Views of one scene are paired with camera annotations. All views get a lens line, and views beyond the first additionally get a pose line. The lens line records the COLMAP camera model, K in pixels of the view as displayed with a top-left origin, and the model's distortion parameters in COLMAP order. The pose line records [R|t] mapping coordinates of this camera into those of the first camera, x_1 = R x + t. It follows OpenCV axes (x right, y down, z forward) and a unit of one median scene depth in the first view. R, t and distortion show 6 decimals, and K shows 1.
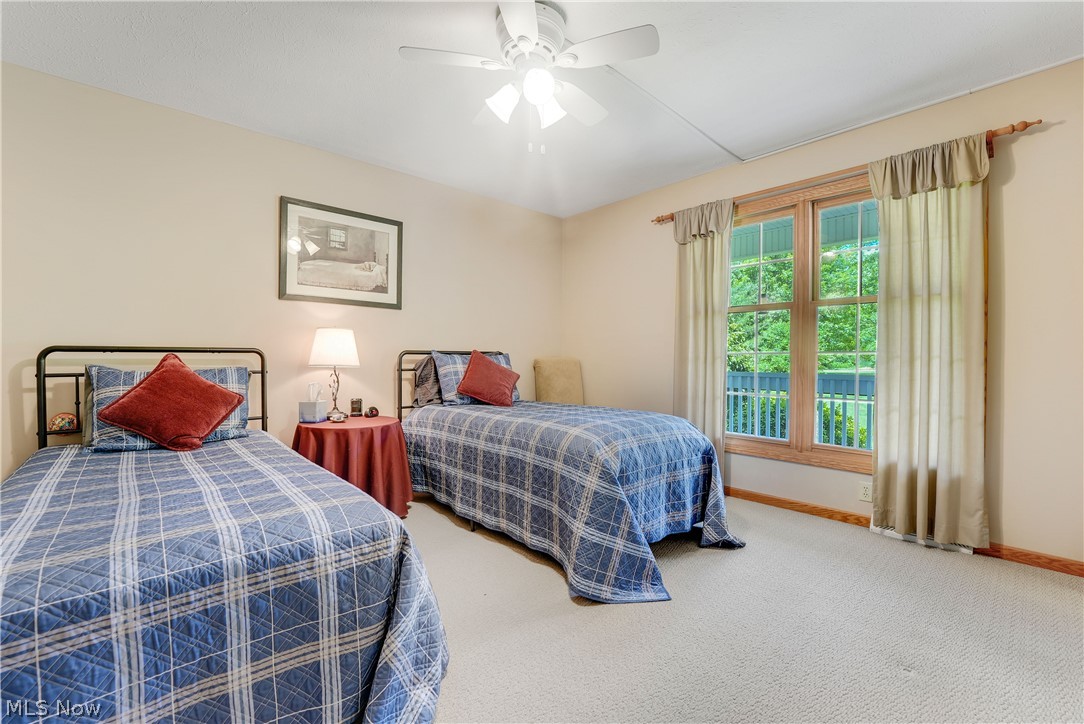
lens RADIAL K [[455.8, 0, 542.5], [0, 455.8, 365.7], [0, 0, 1]] dist [-0.035692, 0.000118]
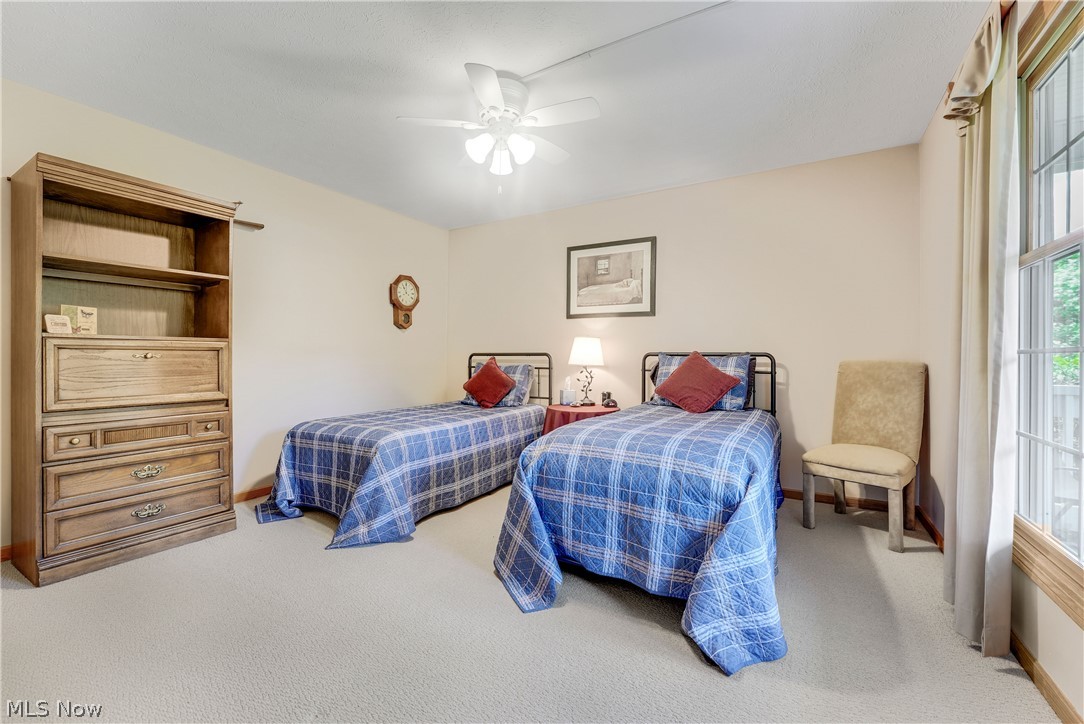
lens RADIAL K [[453.1, 0, 542.0], [0, 453.1, 362.0], [0, 0, 1]] dist [-0.029122, -0.000006]
pose [[0.298520, 0.006483, -0.954381, 0.835758], [-0.020509, 0.999790, 0.000376, -0.007042], [0.954183, 0.019461, 0.298590, 0.520065]]
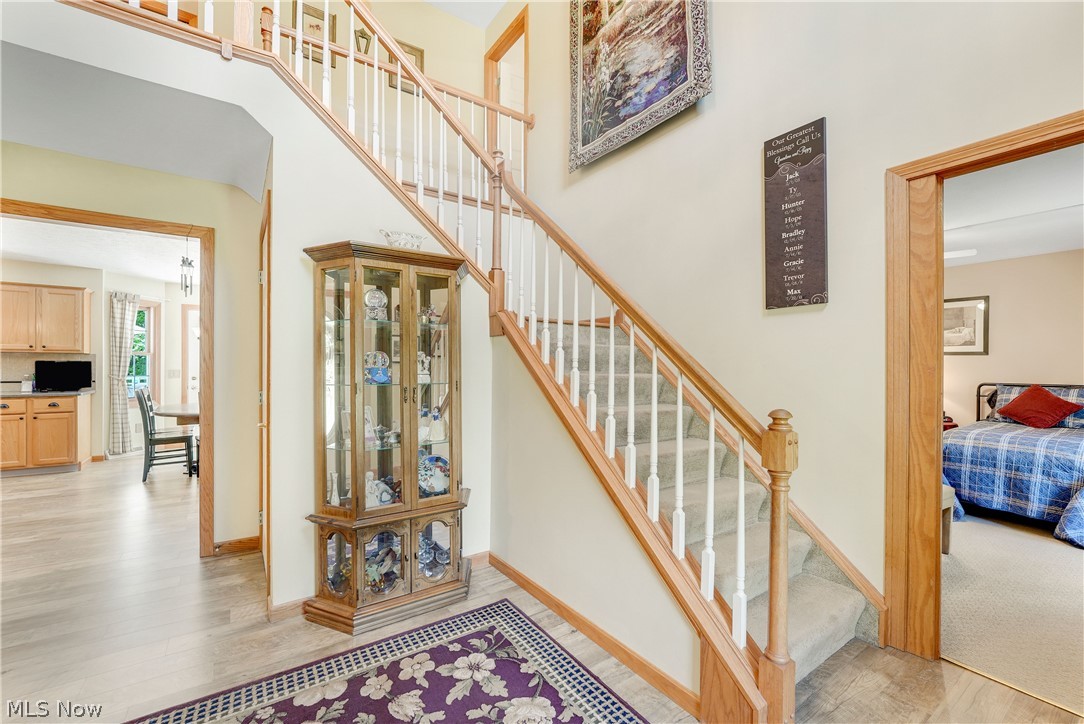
lens RADIAL K [[443.5, 0, 542.3], [0, 443.5, 371.5], [0, 0, 1]] dist [-0.013816, 0.000454]
pose [[-0.133876, 0.003150, -0.990993, 1.634213], [-0.019003, 0.999803, 0.005746, -0.063752], [0.990816, 0.019601, -0.133790, -0.308161]]
